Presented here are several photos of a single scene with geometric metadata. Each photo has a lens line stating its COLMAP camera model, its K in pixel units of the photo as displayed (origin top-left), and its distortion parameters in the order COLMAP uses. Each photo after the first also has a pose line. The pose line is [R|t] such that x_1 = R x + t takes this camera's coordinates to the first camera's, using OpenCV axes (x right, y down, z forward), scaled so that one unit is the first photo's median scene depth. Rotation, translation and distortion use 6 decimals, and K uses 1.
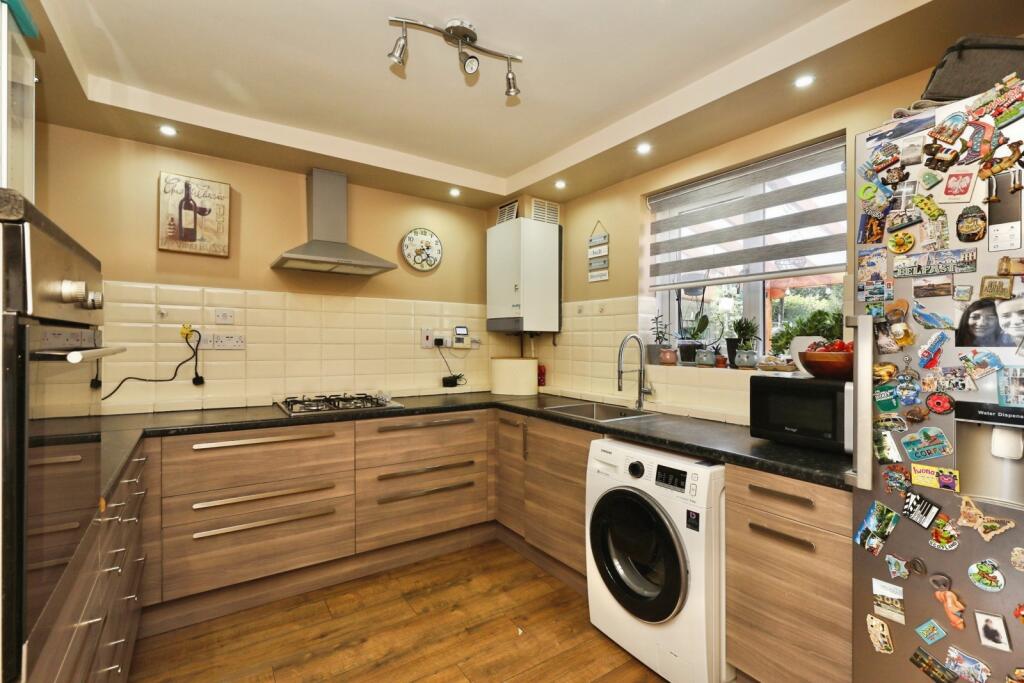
lens RADIAL K [[459.4, 0, 523.4], [0, 459.4, 339.5], [0, 0, 1]] dist [0.000301, 0.000071]
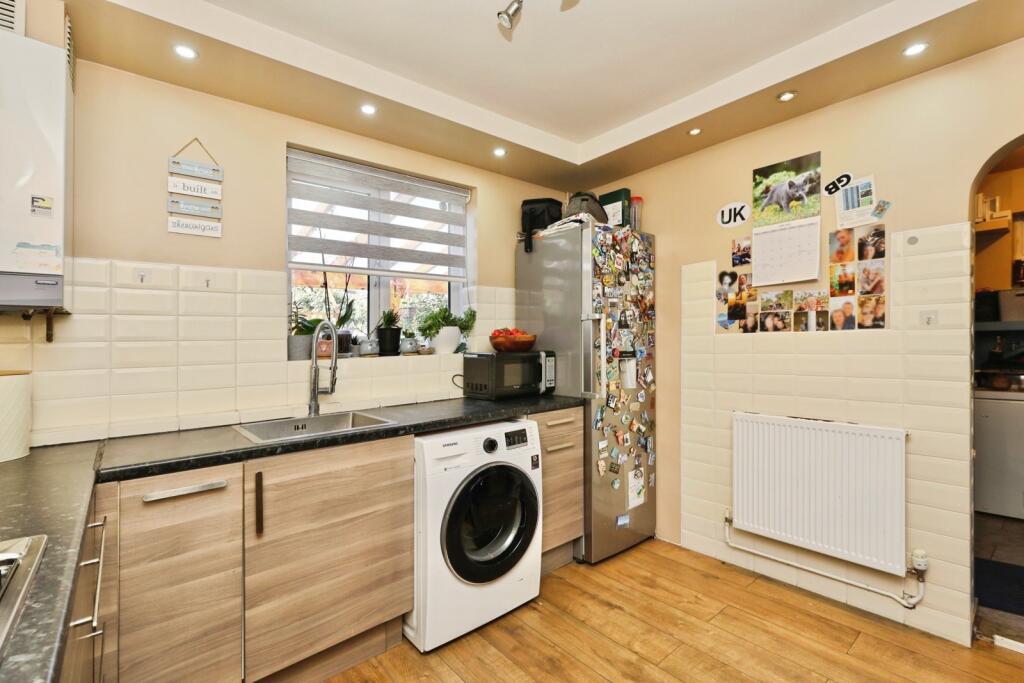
lens RADIAL K [[459.4, 0, 523.4], [0, 459.4, 339.5], [0, 0, 1]] dist [0.000301, 0.000071]
pose [[-0.094839, -0.006352, 0.995472, -0.598849], [0.014373, 0.999867, 0.007749, 0.019728], [-0.995389, 0.015043, -0.094735, 0.734291]]
